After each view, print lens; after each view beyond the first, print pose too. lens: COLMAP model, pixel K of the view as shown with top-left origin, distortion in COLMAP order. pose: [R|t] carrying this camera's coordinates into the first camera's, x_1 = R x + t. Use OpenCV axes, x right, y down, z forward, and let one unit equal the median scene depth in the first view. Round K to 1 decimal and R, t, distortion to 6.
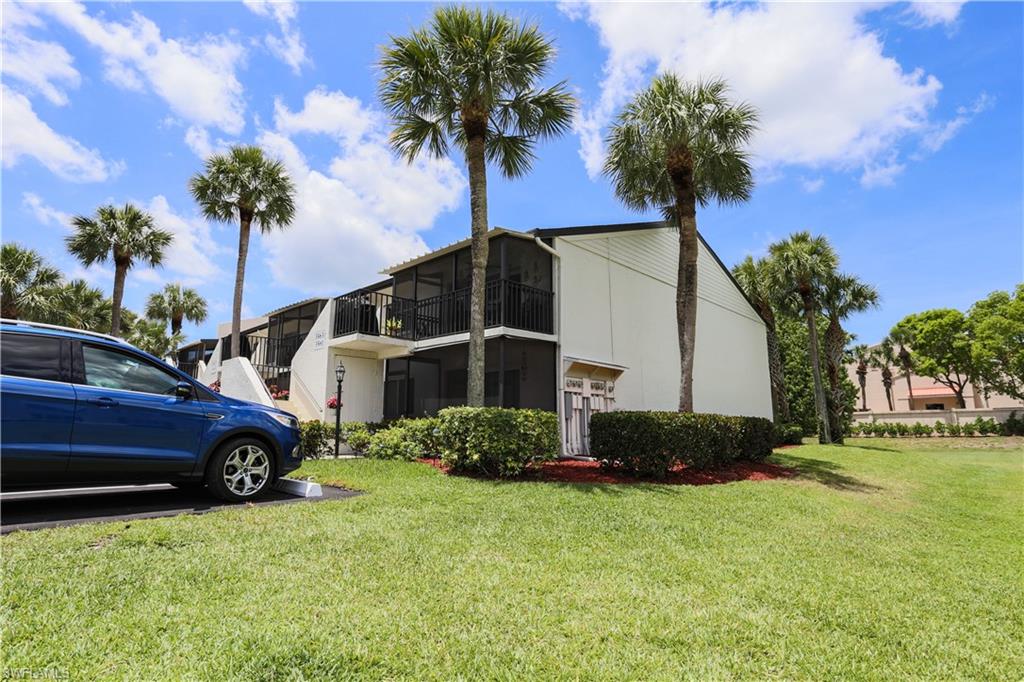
lens RADIAL K [[541.8, 0, 512.4], [0, 541.8, 336.4], [0, 0, 1]] dist [-0.025335, 0.000622]
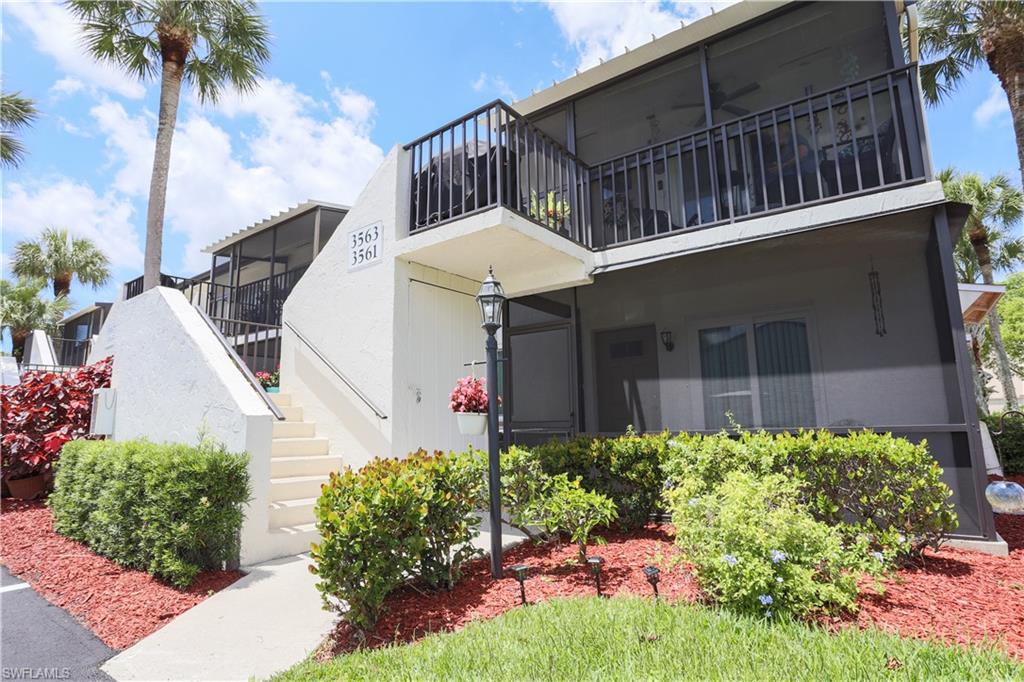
lens RADIAL K [[541.8, 0, 512.4], [0, 541.8, 336.4], [0, 0, 1]] dist [-0.025335, 0.000622]
pose [[0.993422, -0.001309, 0.114499, -0.207866], [0.000009, 0.999936, 0.011351, 0.050480], [-0.114507, -0.011275, 0.993358, 0.406338]]
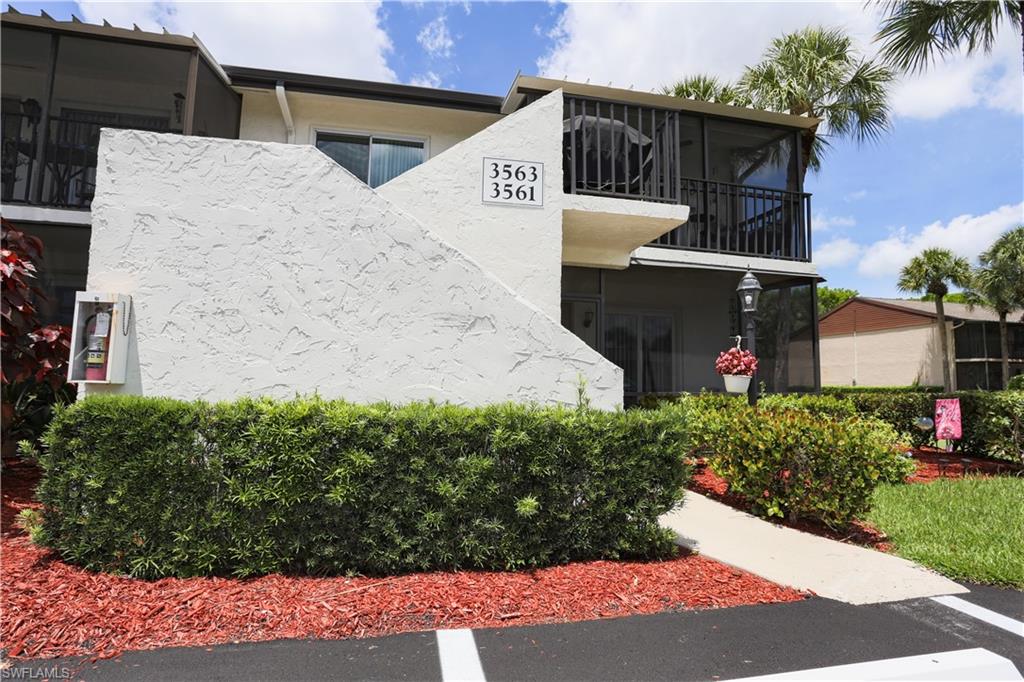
lens RADIAL K [[541.8, 0, 512.4], [0, 541.8, 336.4], [0, 0, 1]] dist [-0.025335, 0.000622]
pose [[0.559028, 0.082582, 0.825026, -0.472088], [-0.157861, 0.987428, 0.008127, 0.077897], [-0.813983, -0.134782, 0.565036, 0.551135]]
